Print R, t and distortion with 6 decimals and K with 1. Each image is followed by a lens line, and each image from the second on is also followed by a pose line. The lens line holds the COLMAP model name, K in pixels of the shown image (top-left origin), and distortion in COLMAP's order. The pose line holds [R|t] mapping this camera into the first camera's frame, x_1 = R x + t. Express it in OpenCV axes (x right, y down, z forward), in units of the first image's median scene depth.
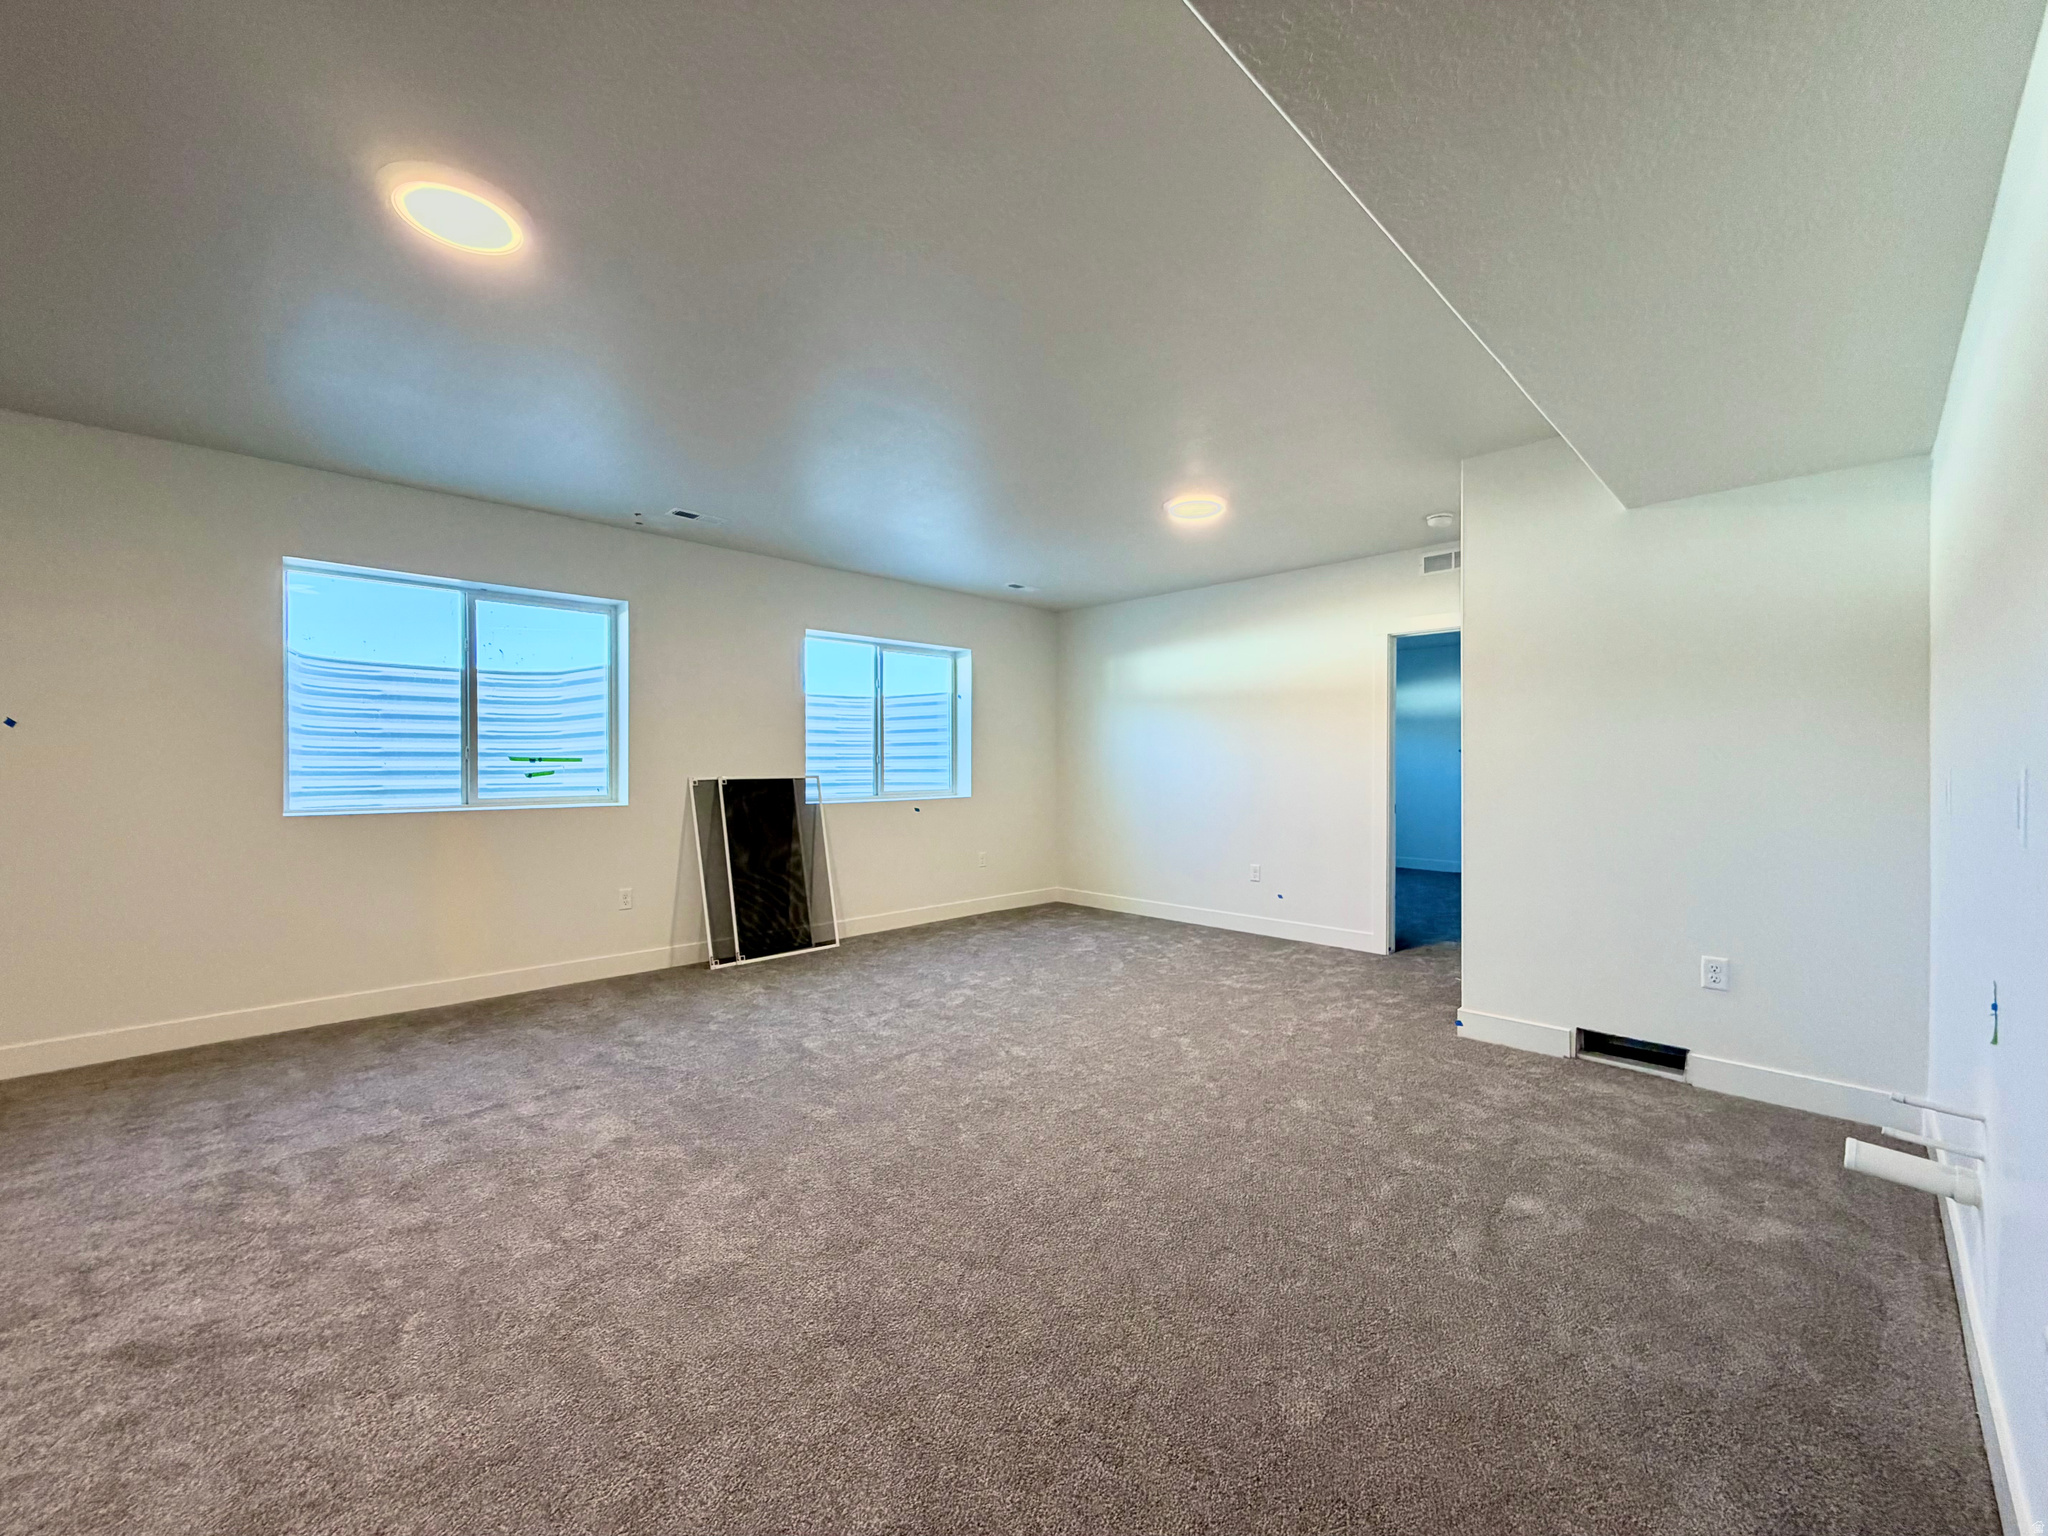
lens RADIAL K [[812.1, 0, 1024.0], [0, 812.1, 768.0], [0, 0, 1]] dist [0.001014, 0.000464]
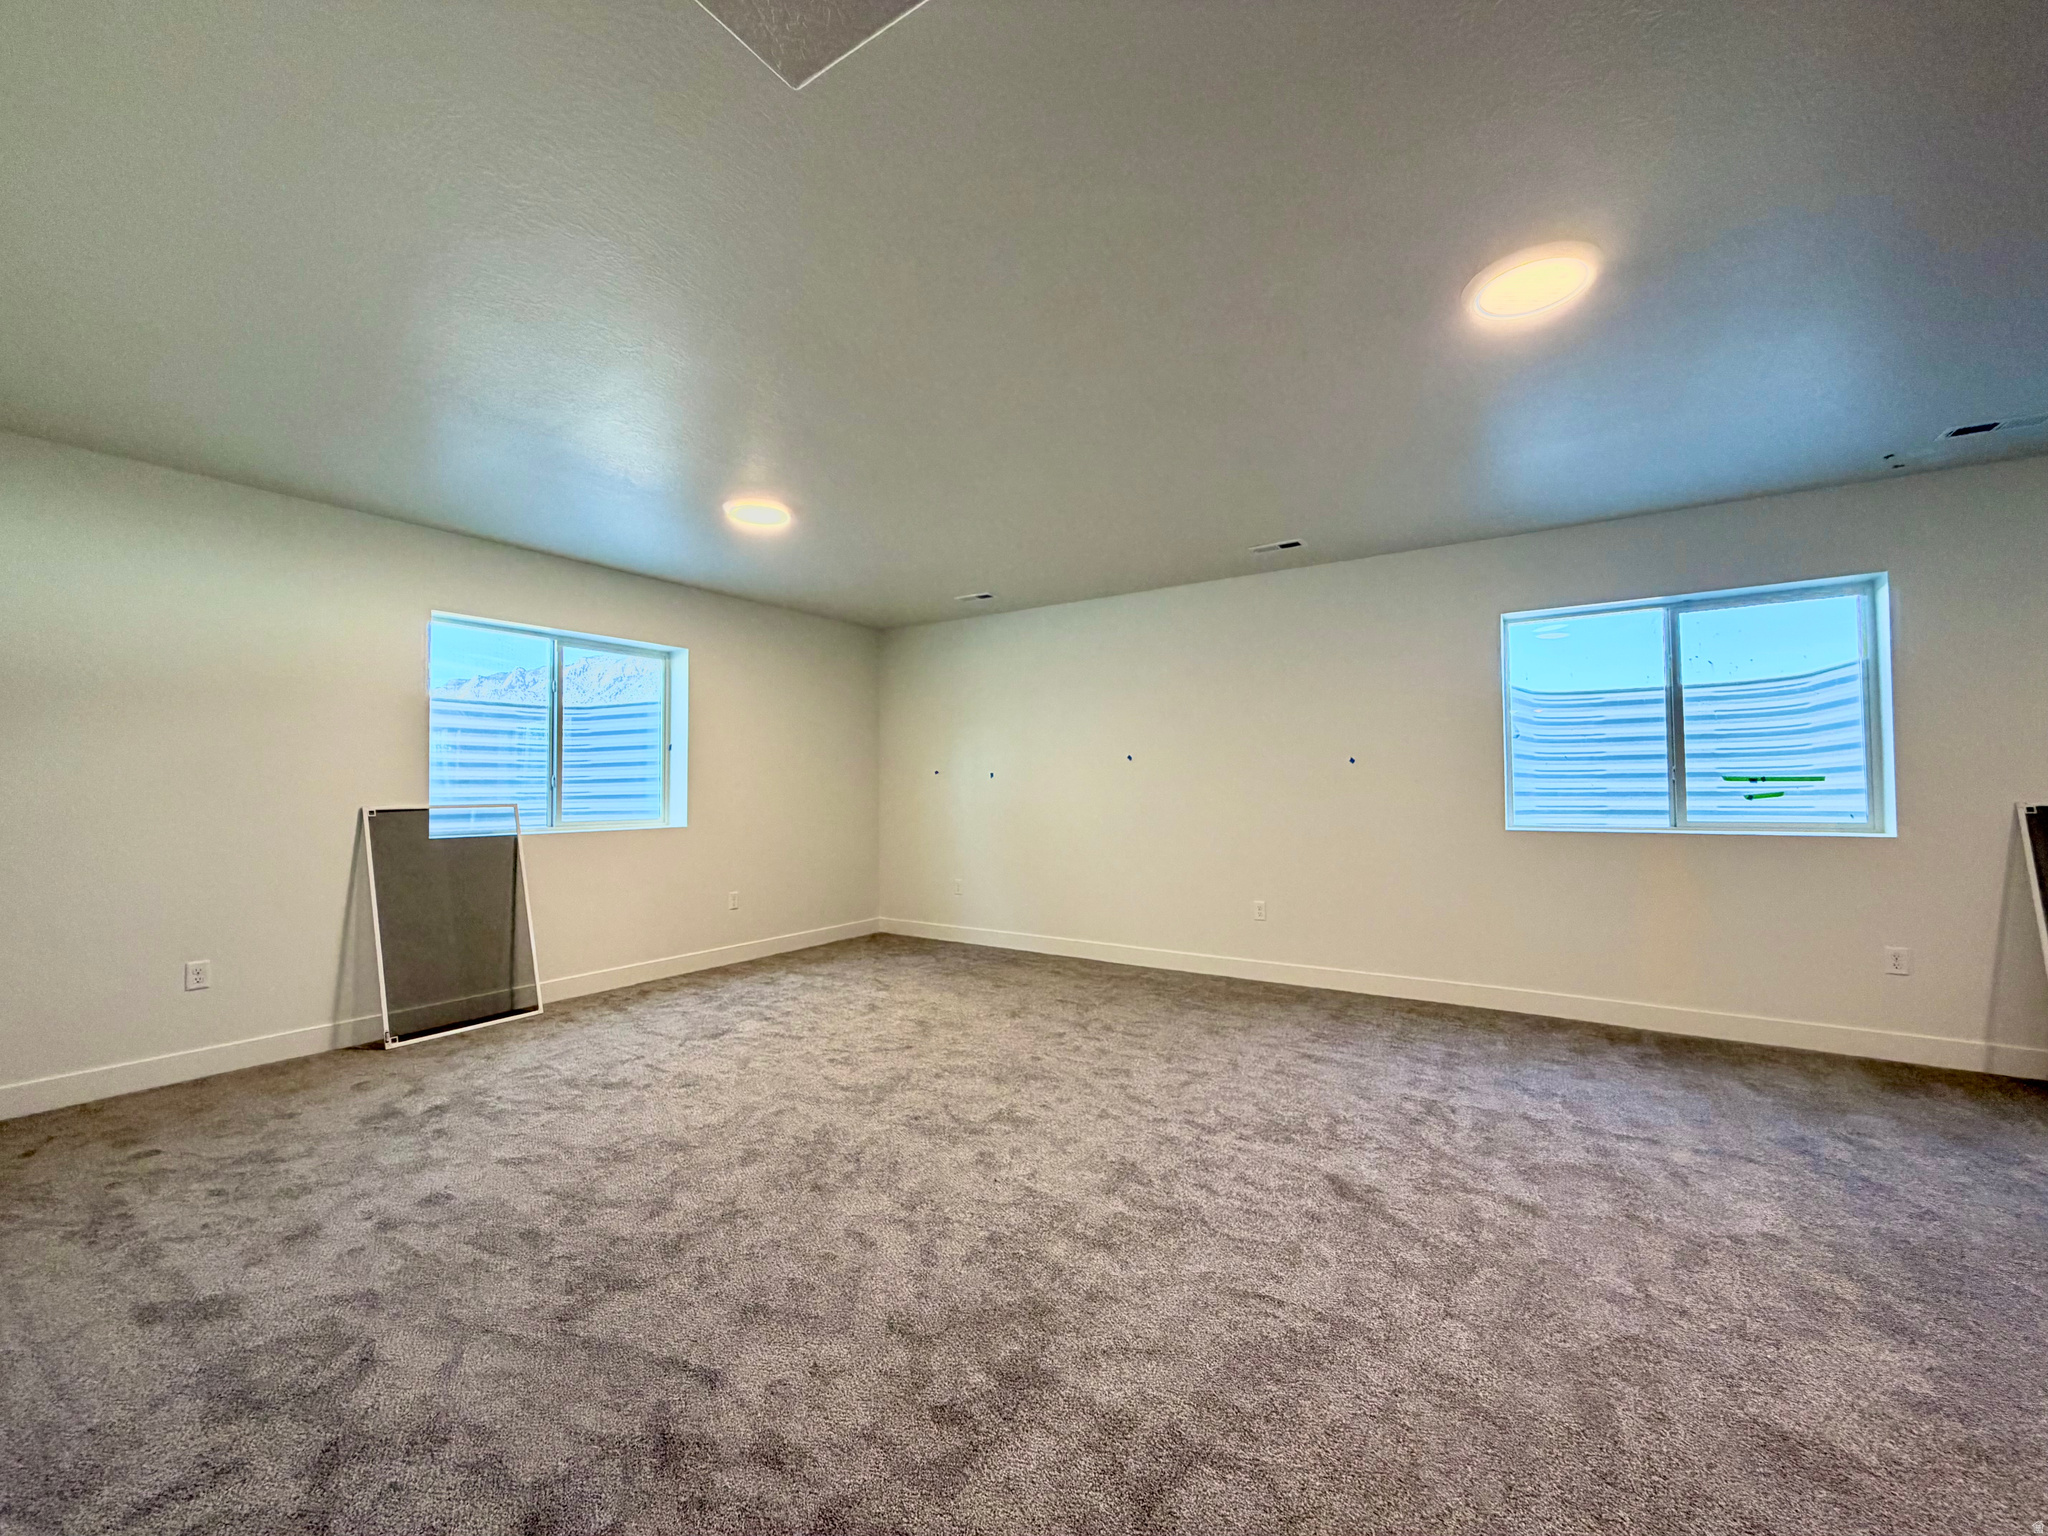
lens RADIAL K [[812.1, 0, 1024.0], [0, 812.1, 768.0], [0, 0, 1]] dist [0.001014, 0.000464]
pose [[0.217263, -0.027970, -0.975712, 0.150685], [0.002293, 0.999601, -0.028144, 0.000594], [0.976110, 0.003878, 0.217240, 0.068497]]
